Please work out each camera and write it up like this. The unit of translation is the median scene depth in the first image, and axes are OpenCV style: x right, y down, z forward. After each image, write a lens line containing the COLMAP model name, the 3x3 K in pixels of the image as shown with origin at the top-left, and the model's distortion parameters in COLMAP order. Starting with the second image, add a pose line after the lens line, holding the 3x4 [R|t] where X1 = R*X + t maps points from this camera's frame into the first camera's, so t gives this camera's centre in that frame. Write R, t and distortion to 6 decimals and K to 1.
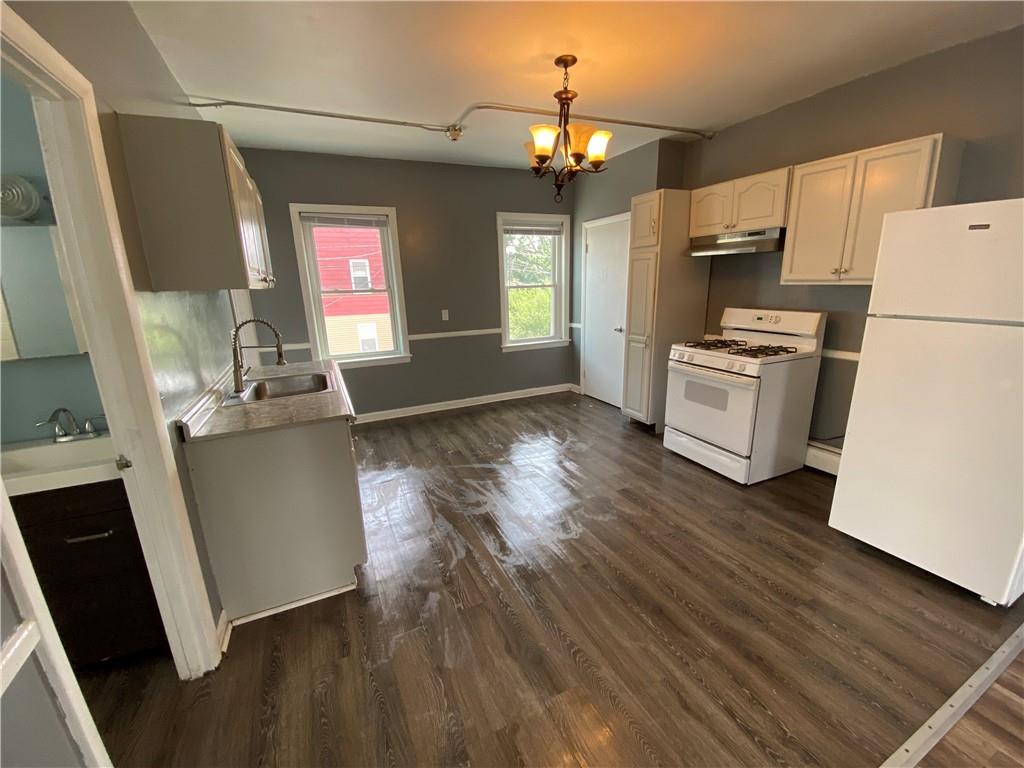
lens RADIAL K [[413.1, 0, 510.6], [0, 413.1, 381.4], [0, 0, 1]] dist [0.024798, -0.022861]
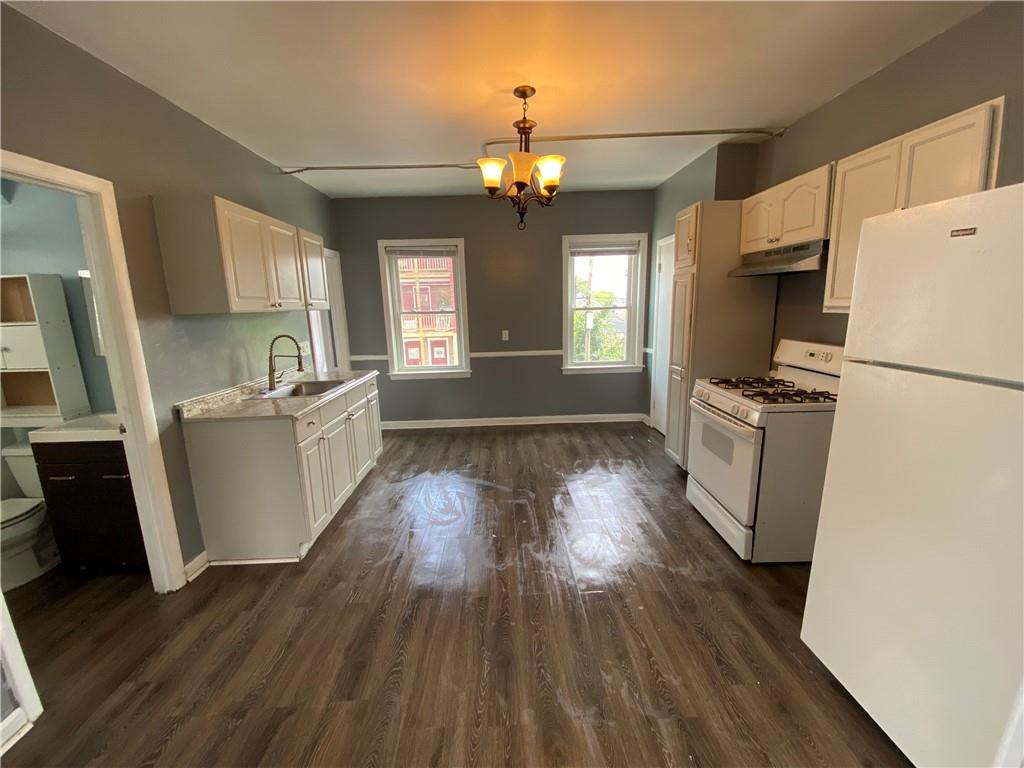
lens RADIAL K [[413.1, 0, 510.6], [0, 413.1, 381.4], [0, 0, 1]] dist [0.024798, -0.022861]
pose [[0.917621, 0.077686, -0.389791, 0.363060], [-0.093896, 0.995324, -0.022674, -0.028482], [0.386207, 0.057406, 0.920624, 0.063097]]
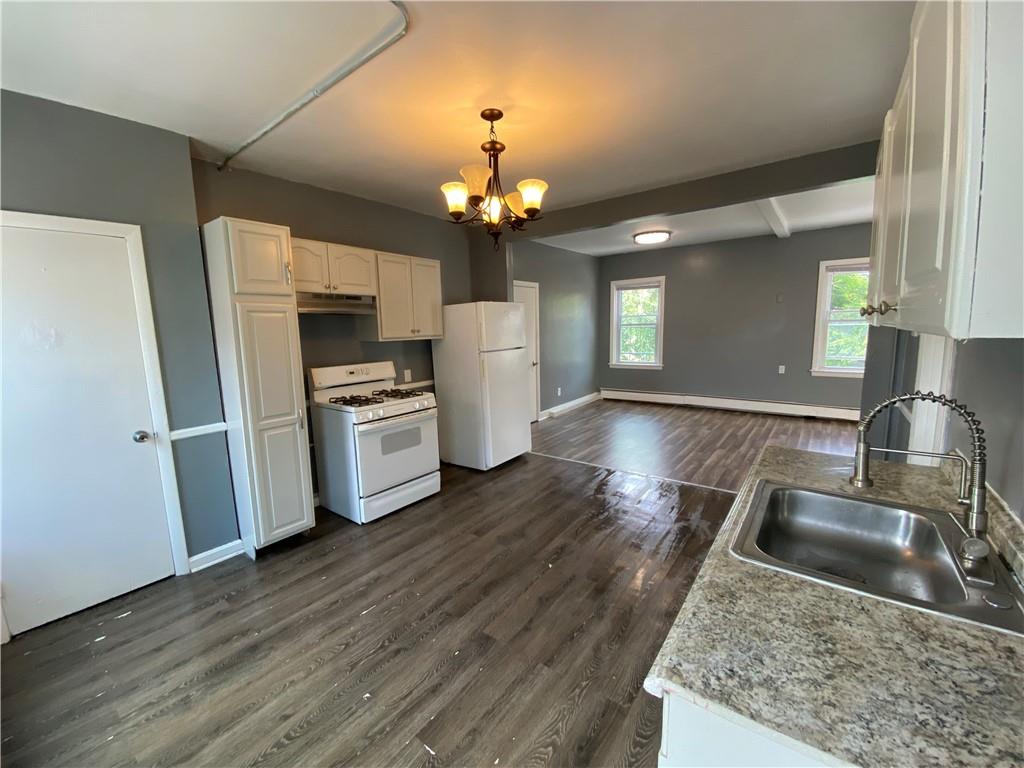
lens RADIAL K [[413.1, 0, 510.6], [0, 413.1, 381.4], [0, 0, 1]] dist [0.024798, -0.022861]
pose [[-0.471416, -0.077102, 0.878534, -0.535091], [0.247257, 0.944663, 0.215582, -0.245614], [-0.846540, 0.318852, -0.426266, 1.047588]]
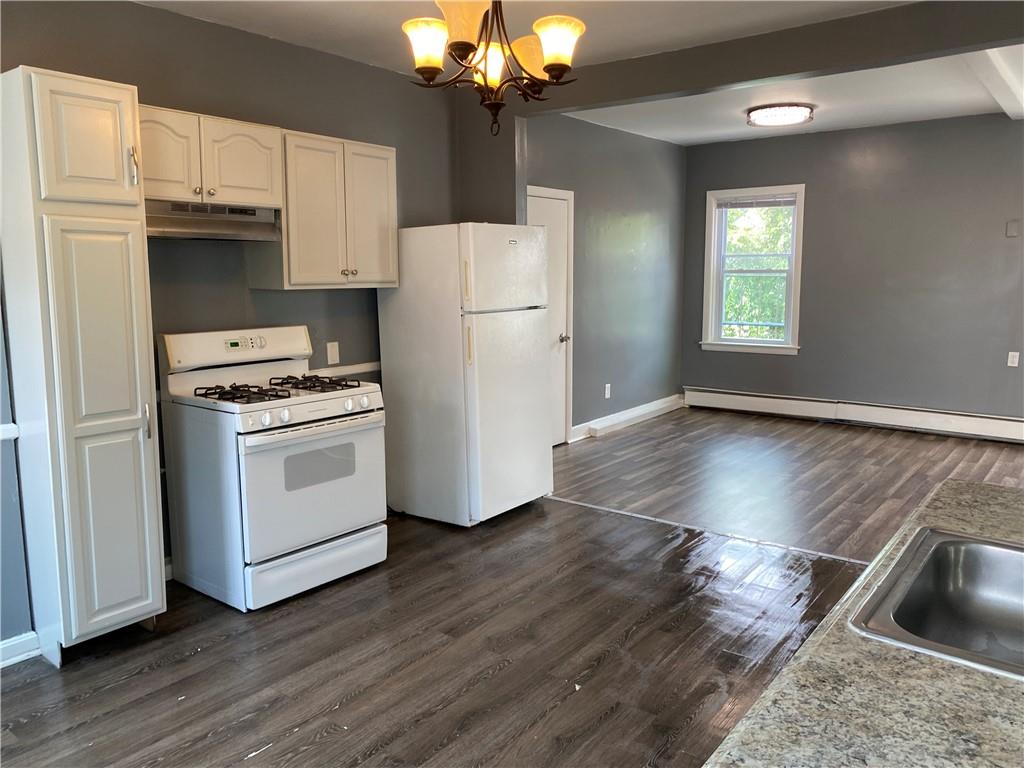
lens RADIAL K [[776.6, 0, 519.2], [0, 776.6, 368.0], [0, 0, 1]] dist [0.001096, 0.005829]
pose [[-0.466938, -0.080344, 0.880632, -0.586212], [0.226585, 0.951746, 0.206974, -0.244425], [-0.854768, 0.296182, -0.426202, 1.068504]]
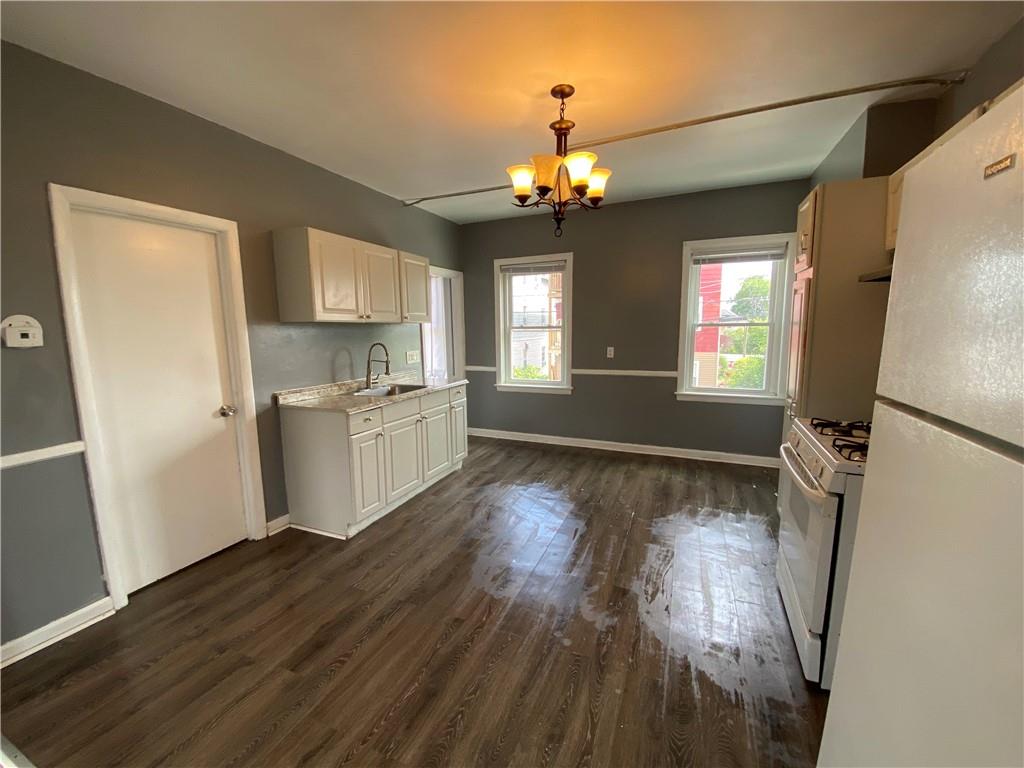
lens RADIAL K [[413.1, 0, 510.6], [0, 413.1, 381.4], [0, 0, 1]] dist [0.024798, -0.022861]
pose [[0.667321, 0.118206, -0.735330, 0.548441], [-0.181606, 0.983348, -0.006734, -0.059225], [0.722289, 0.138034, 0.677676, 0.237920]]
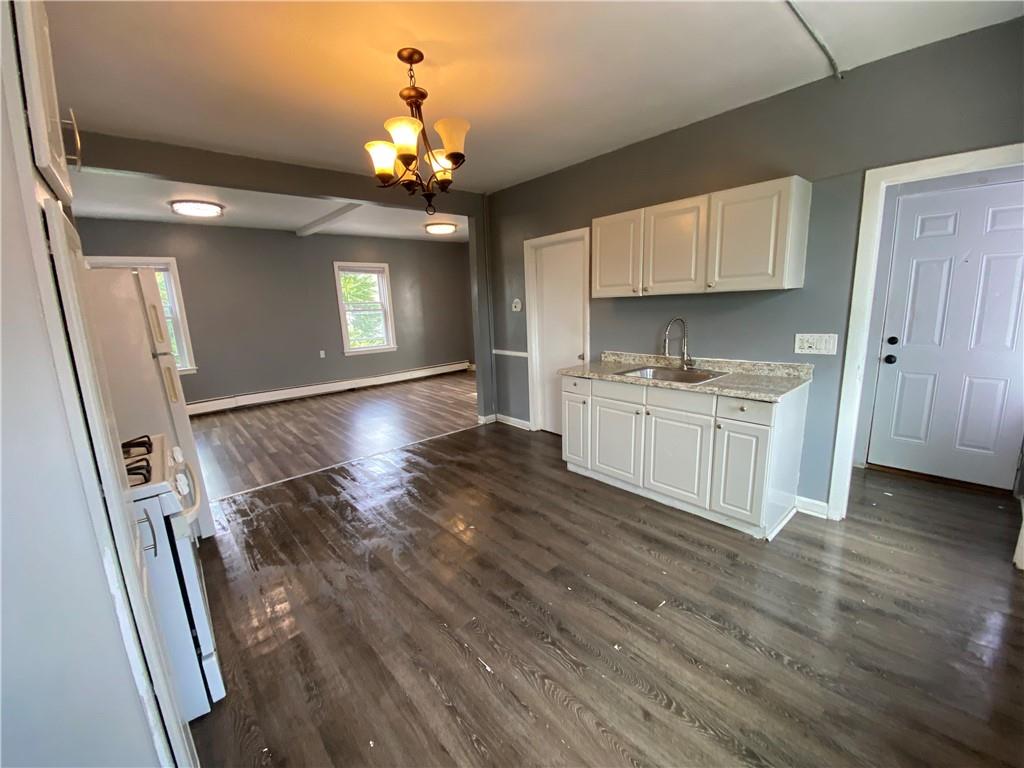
lens RADIAL K [[413.1, 0, 510.6], [0, 413.1, 381.4], [0, 0, 1]] dist [0.024798, -0.022861]
pose [[-0.957321, 0.120494, -0.262711, 0.160366], [0.001541, 0.911067, 0.412255, -0.335059], [0.289021, 0.394256, -0.872370, 1.375378]]
